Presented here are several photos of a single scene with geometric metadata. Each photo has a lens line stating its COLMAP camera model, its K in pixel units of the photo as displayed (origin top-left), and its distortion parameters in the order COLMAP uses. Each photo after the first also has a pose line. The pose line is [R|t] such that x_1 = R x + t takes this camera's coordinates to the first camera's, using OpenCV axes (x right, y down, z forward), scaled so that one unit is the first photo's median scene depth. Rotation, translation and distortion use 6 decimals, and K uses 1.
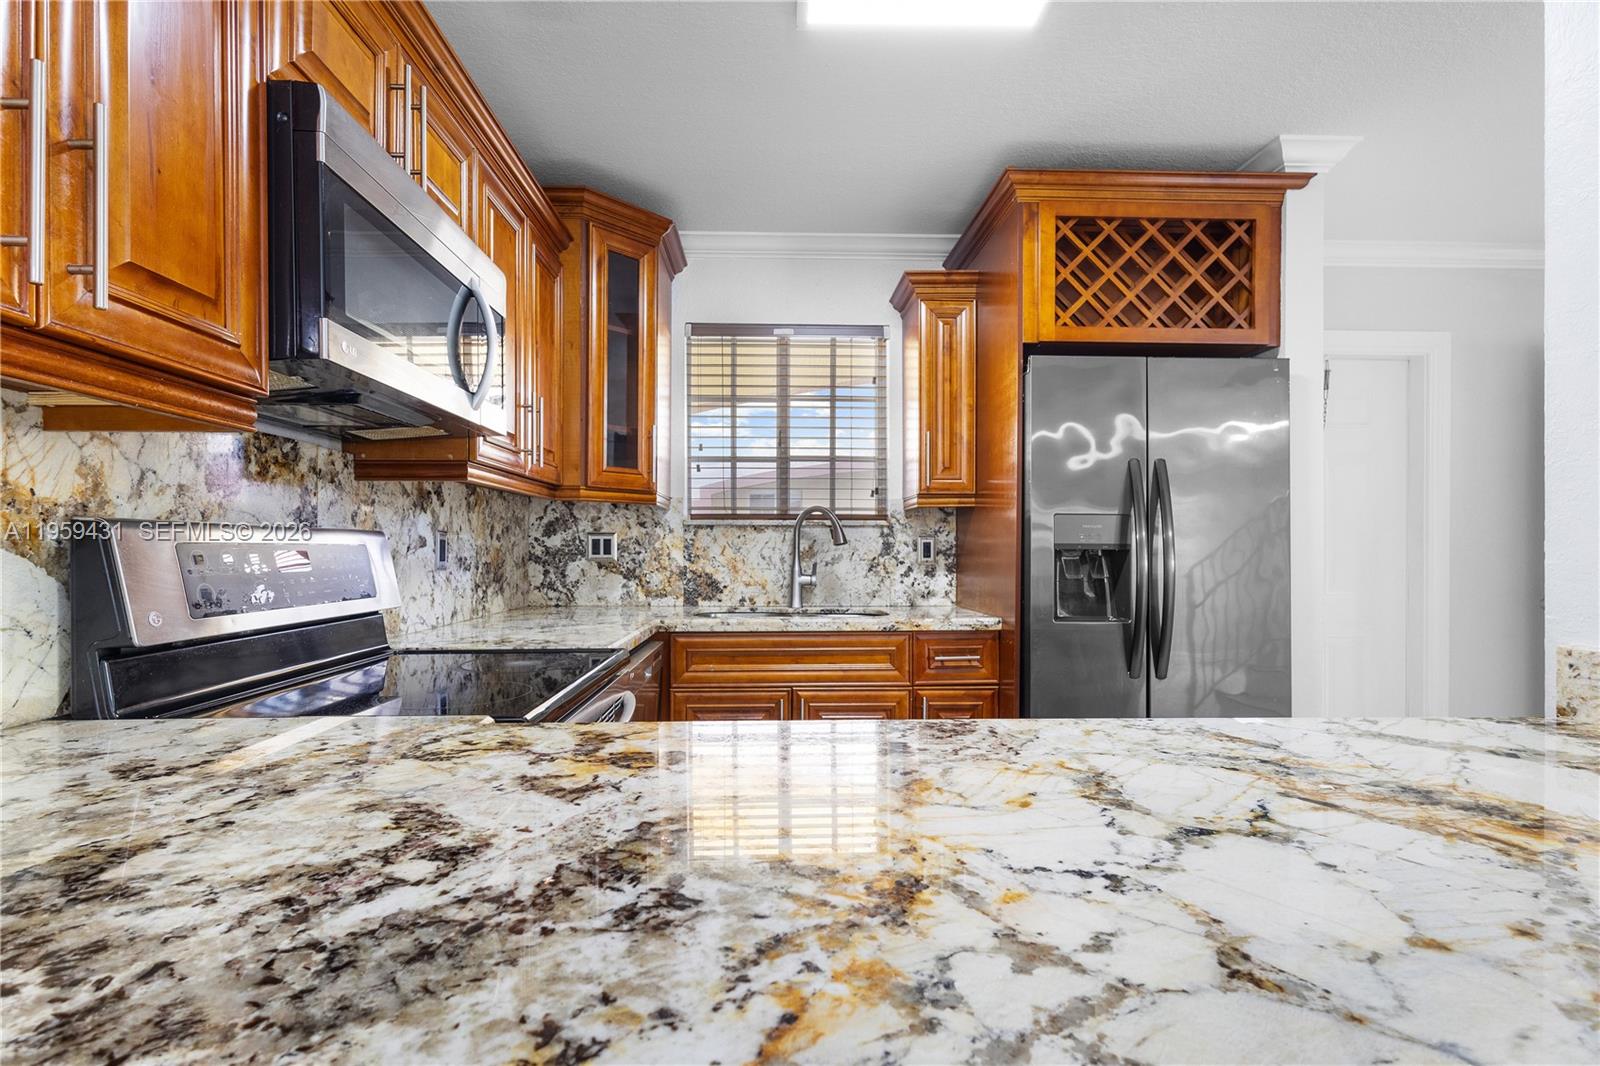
lens RADIAL K [[768.1, 0, 795.7], [0, 768.1, 554.7], [0, 0, 1]] dist [0.006733, 0.000543]
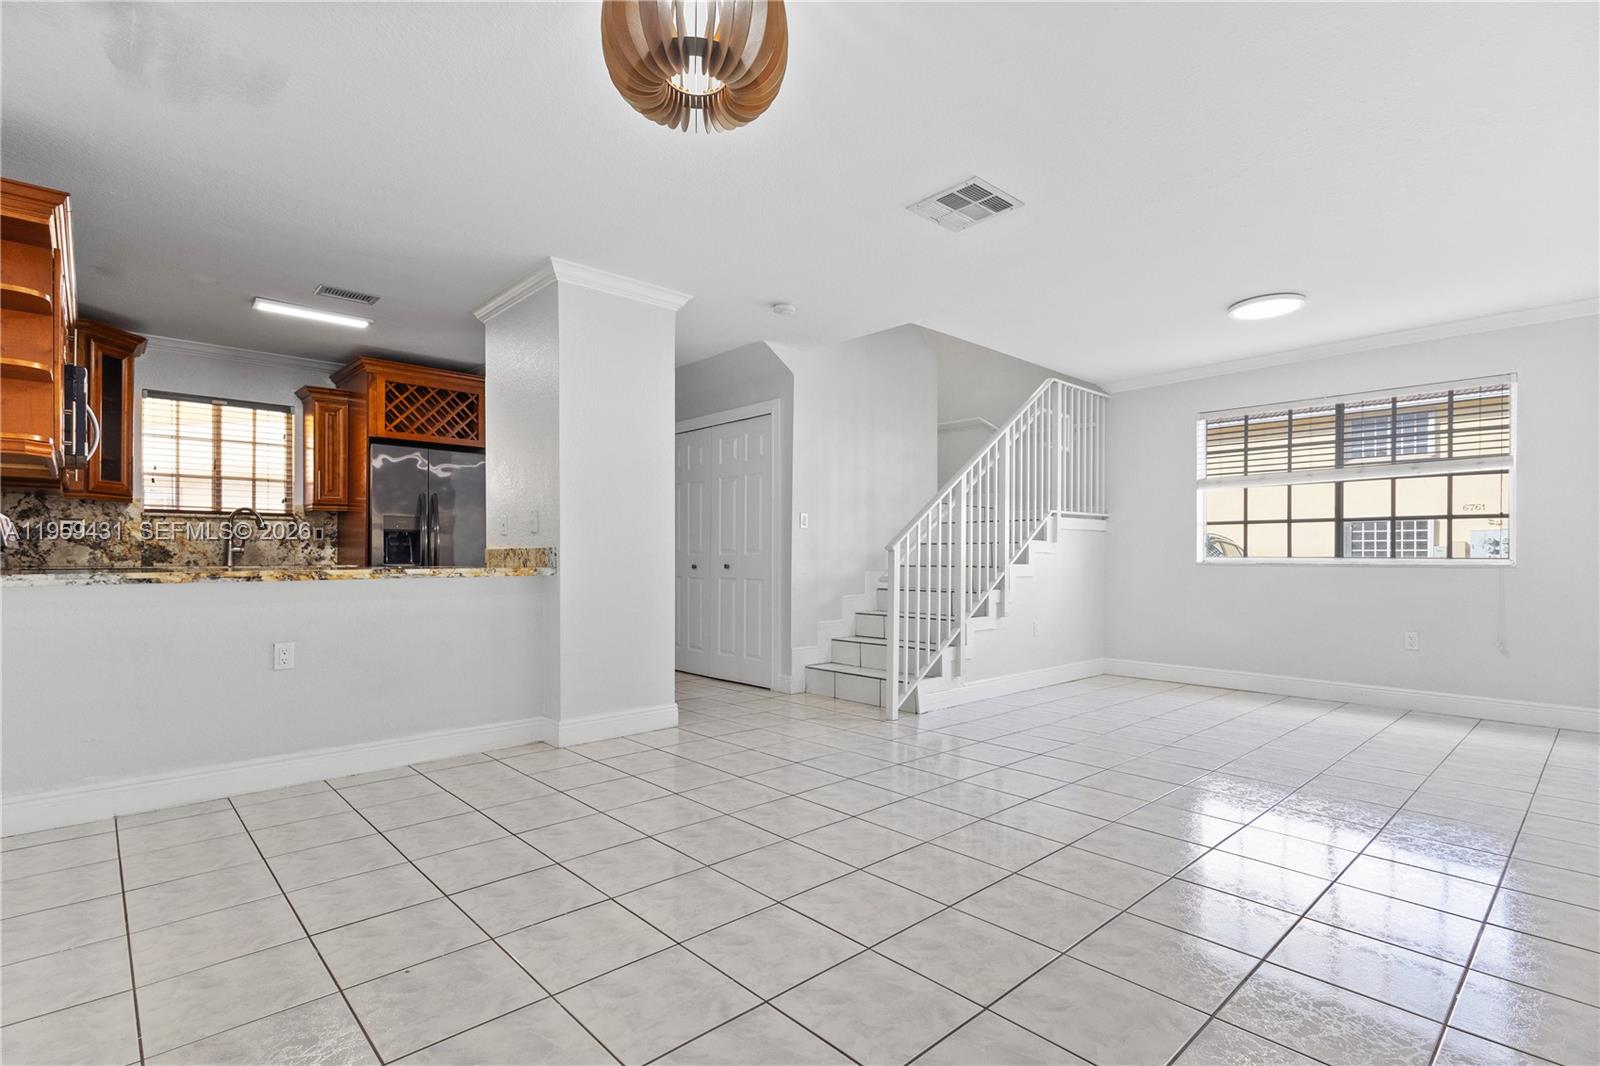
lens RADIAL K [[768.1, 0, 795.7], [0, 768.1, 554.7], [0, 0, 1]] dist [0.006733, 0.000543]
pose [[0.759419, 0.001538, 0.650600, -0.168853], [0.005832, 0.999941, -0.009171, 0.070777], [-0.650576, 0.010759, 0.759365, -1.193450]]
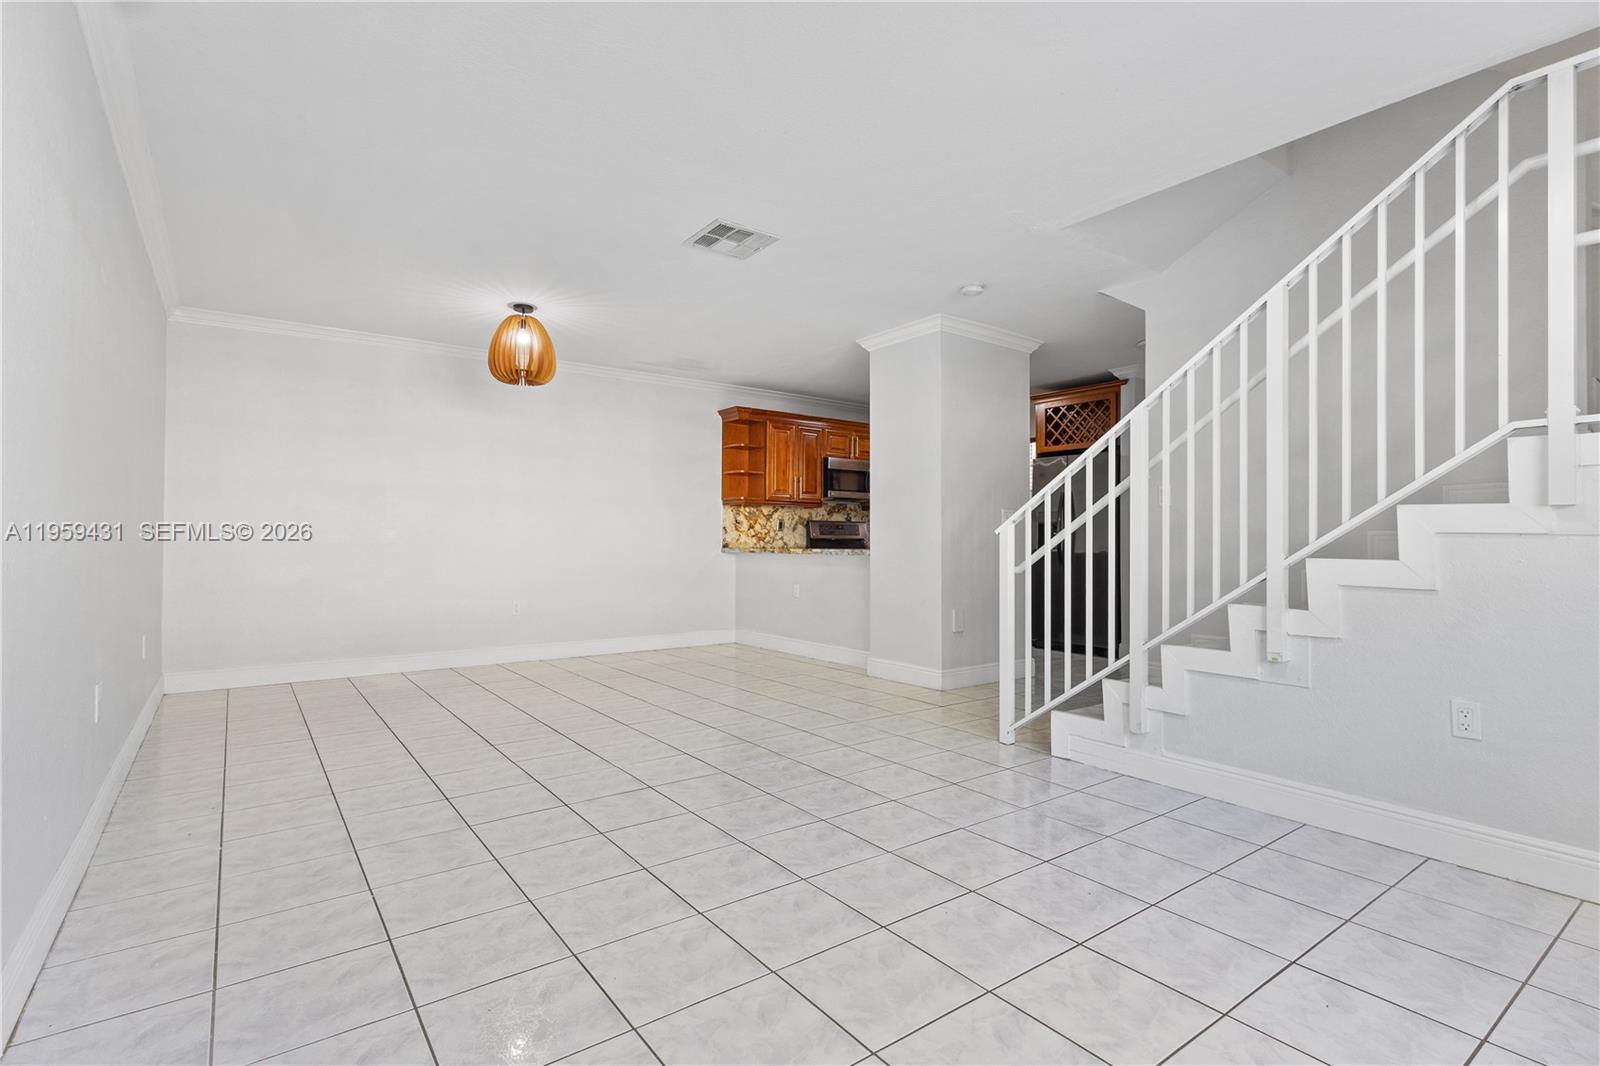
lens RADIAL K [[756.1, 0, 801.7], [0, 756.1, 540.5], [0, 0, 1]] dist [0.009390, 0.000620]
pose [[0.566970, 0.000202, -0.823738, 1.795871], [-0.011096, 0.999911, -0.007391, 0.071295], [0.823664, 0.013330, 0.566922, -1.127233]]
